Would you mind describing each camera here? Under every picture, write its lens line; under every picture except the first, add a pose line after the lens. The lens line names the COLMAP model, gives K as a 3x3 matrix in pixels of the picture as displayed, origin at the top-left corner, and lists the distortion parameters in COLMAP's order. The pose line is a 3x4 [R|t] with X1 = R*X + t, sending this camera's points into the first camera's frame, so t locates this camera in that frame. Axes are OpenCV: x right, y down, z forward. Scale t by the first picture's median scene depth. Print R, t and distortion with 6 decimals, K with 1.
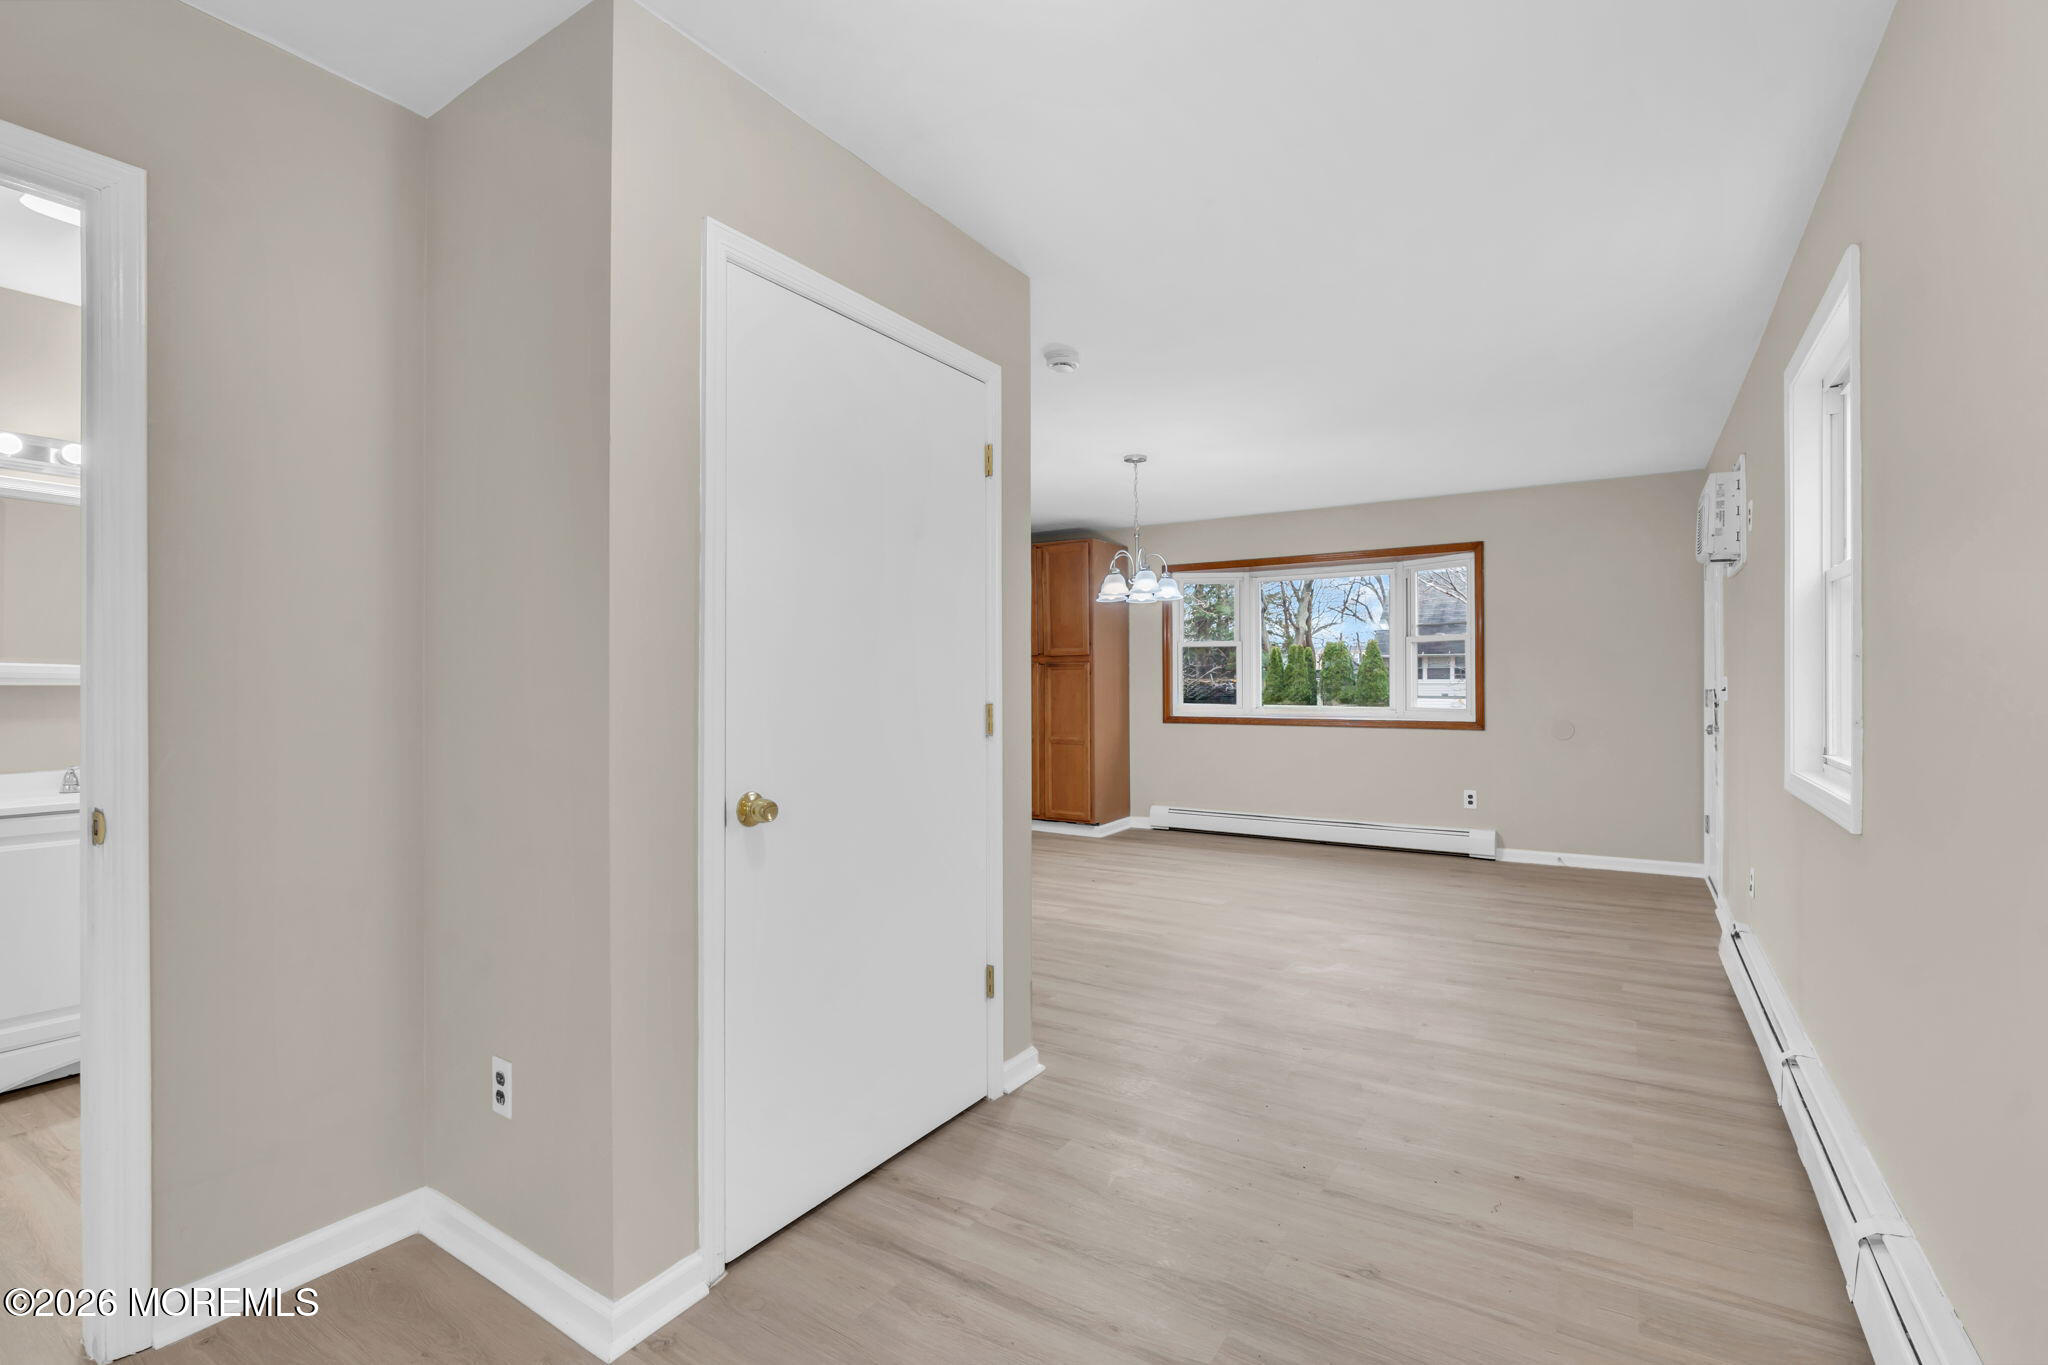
lens RADIAL K [[927.6, 0, 1027.2], [0, 927.6, 685.6], [0, 0, 1]] dist [-0.002251, 0.000071]
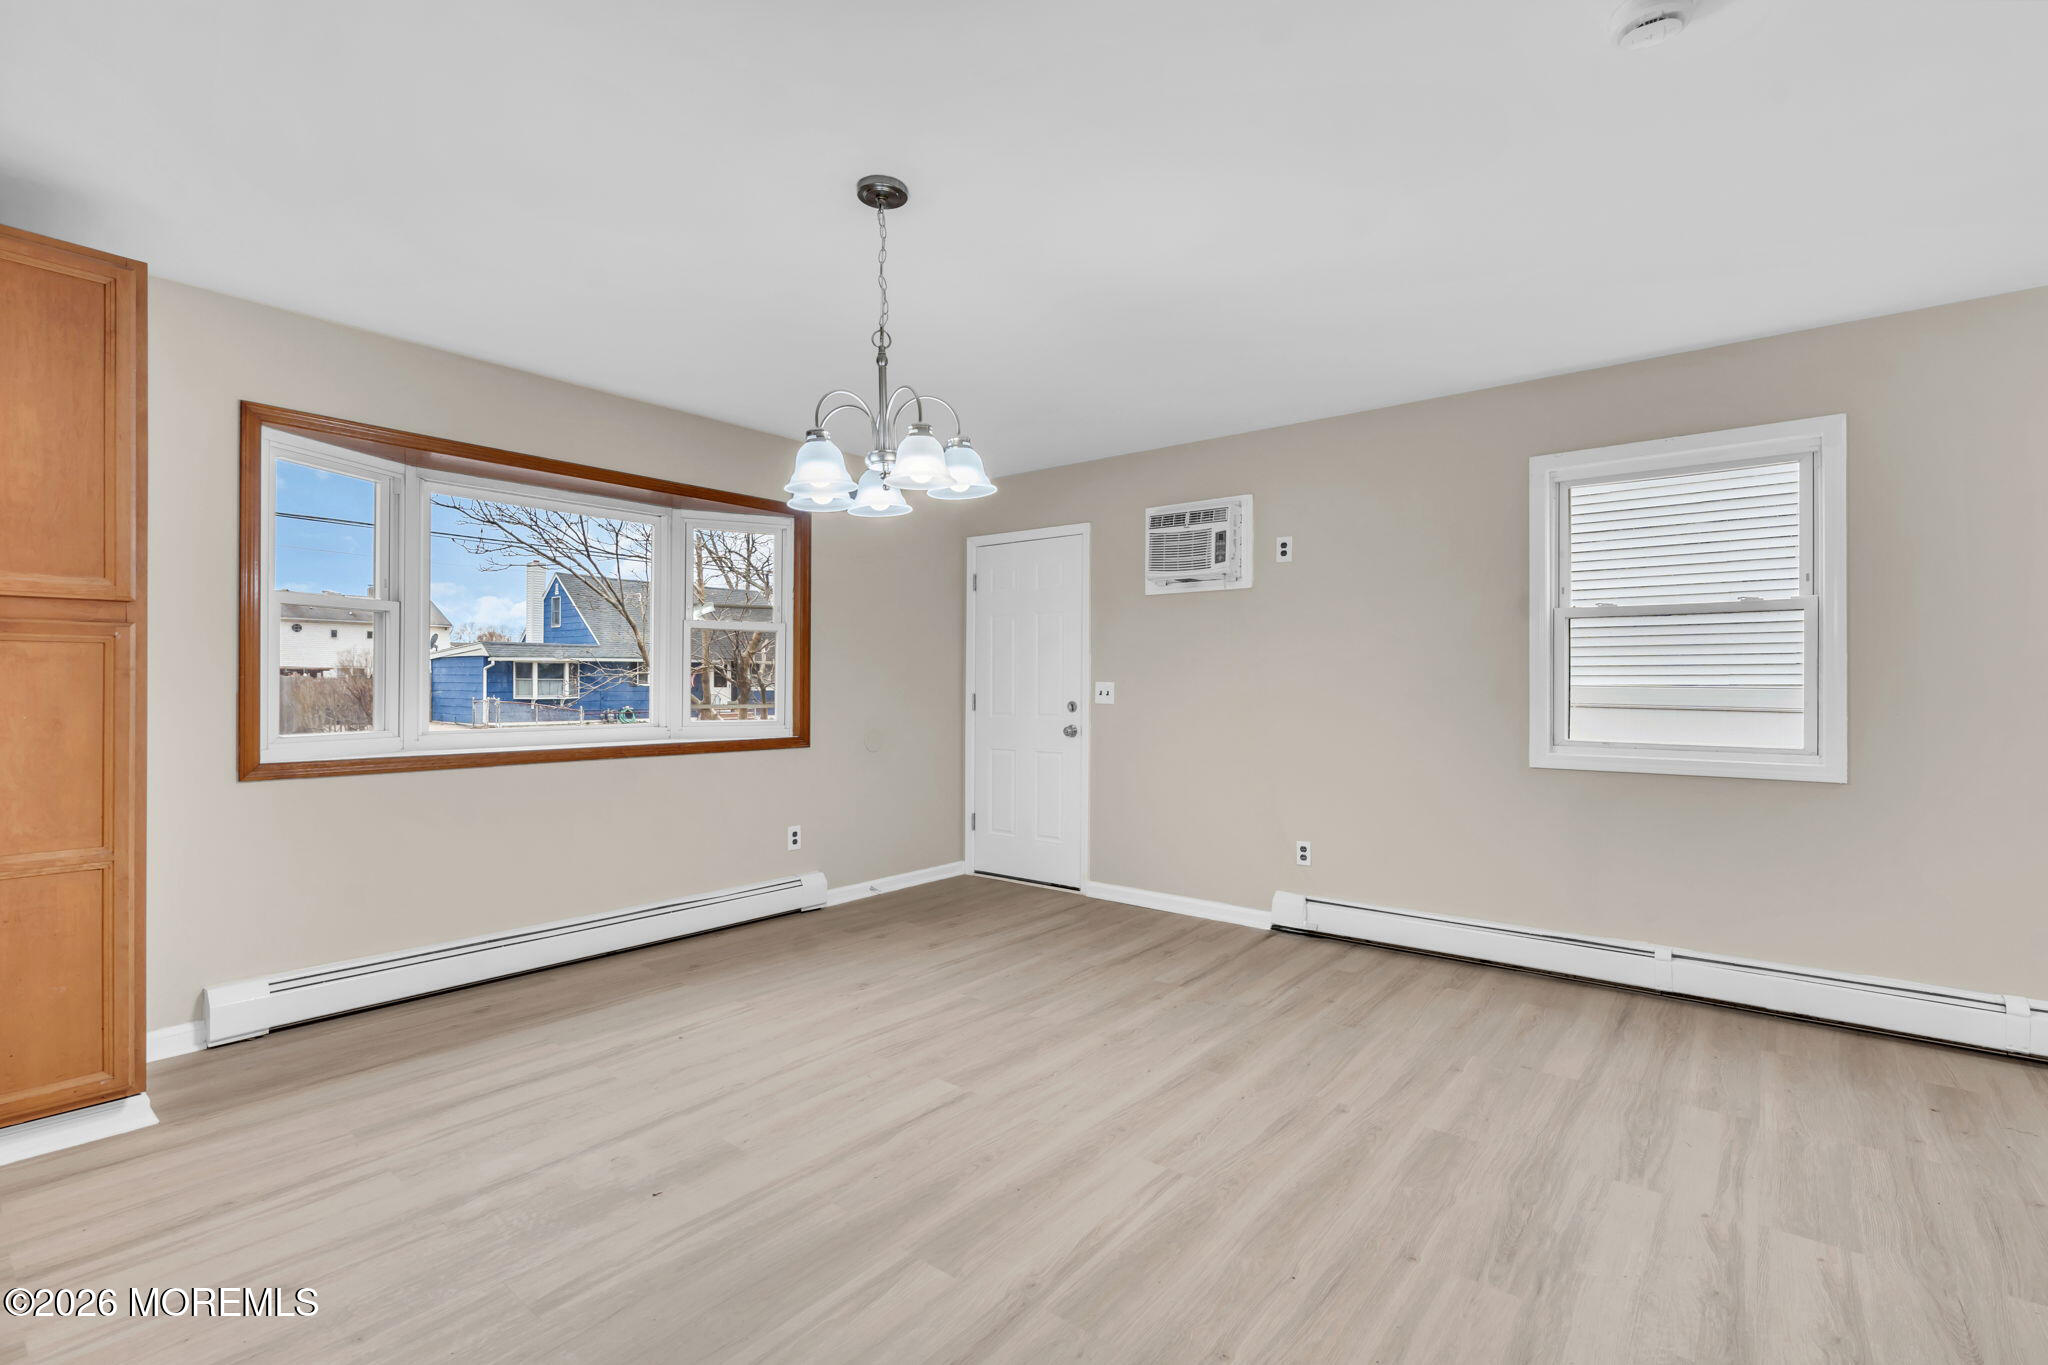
lens RADIAL K [[927.6, 0, 1027.2], [0, 927.6, 685.6], [0, 0, 1]] dist [-0.002251, 0.000071]
pose [[0.100884, 0.004099, 0.994890, -0.272747], [0.001720, 0.999989, -0.004295, -0.000188], [-0.994897, 0.002144, 0.100876, 0.735094]]
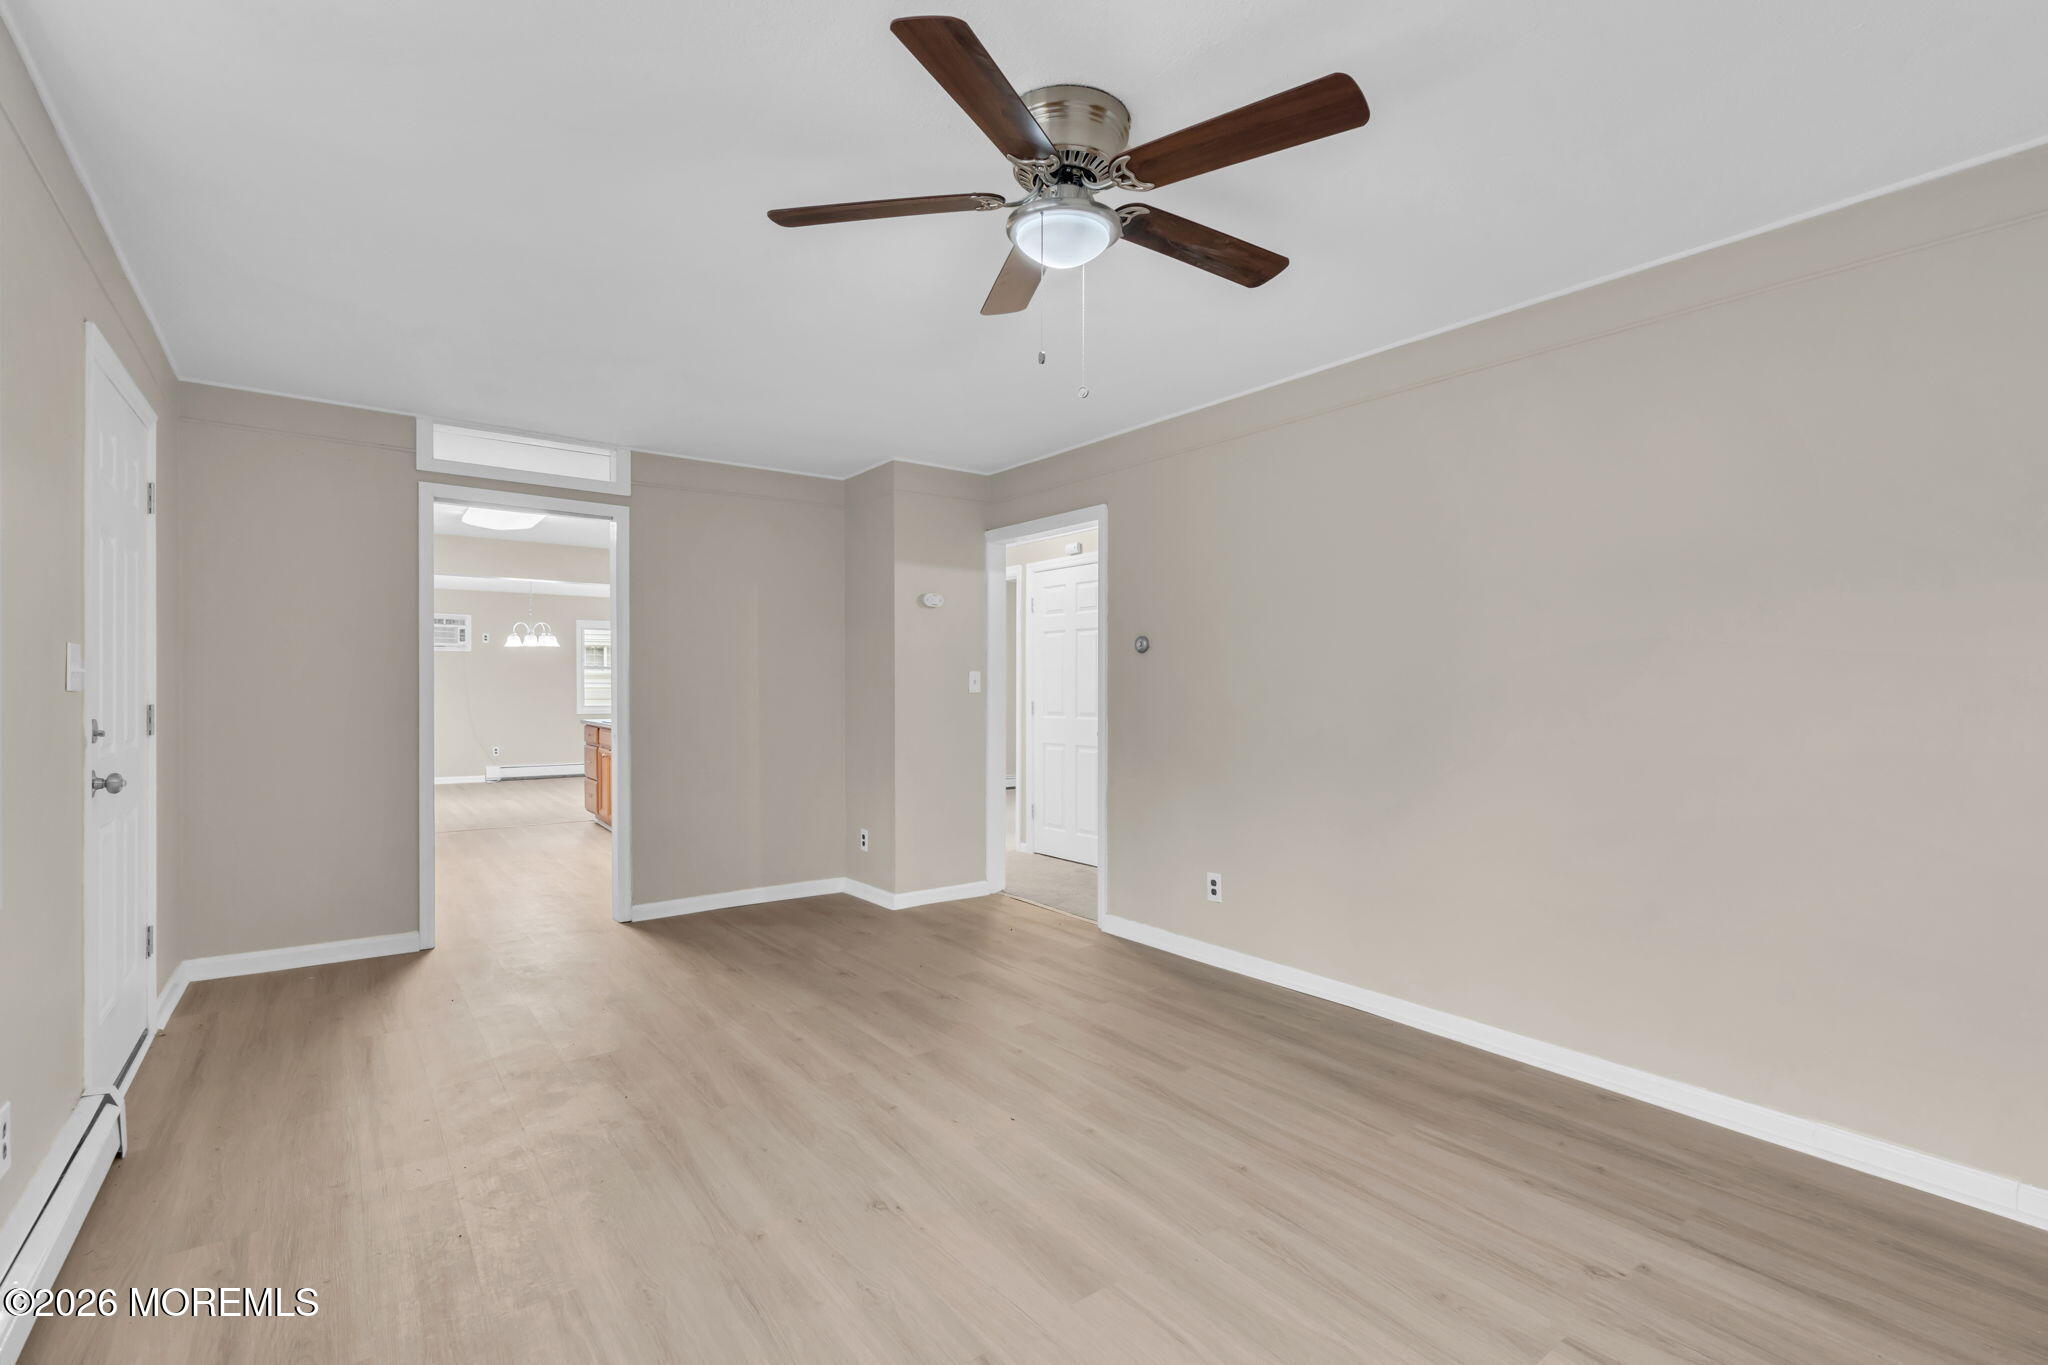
lens RADIAL K [[927.6, 0, 1027.2], [0, 927.6, 685.6], [0, 0, 1]] dist [-0.002251, 0.000071]
pose [[-0.939797, 0.003032, 0.341721, -1.255559], [0.003106, 0.999995, -0.000329, -0.006505], [-0.341720, 0.000753, -0.939801, 2.046551]]
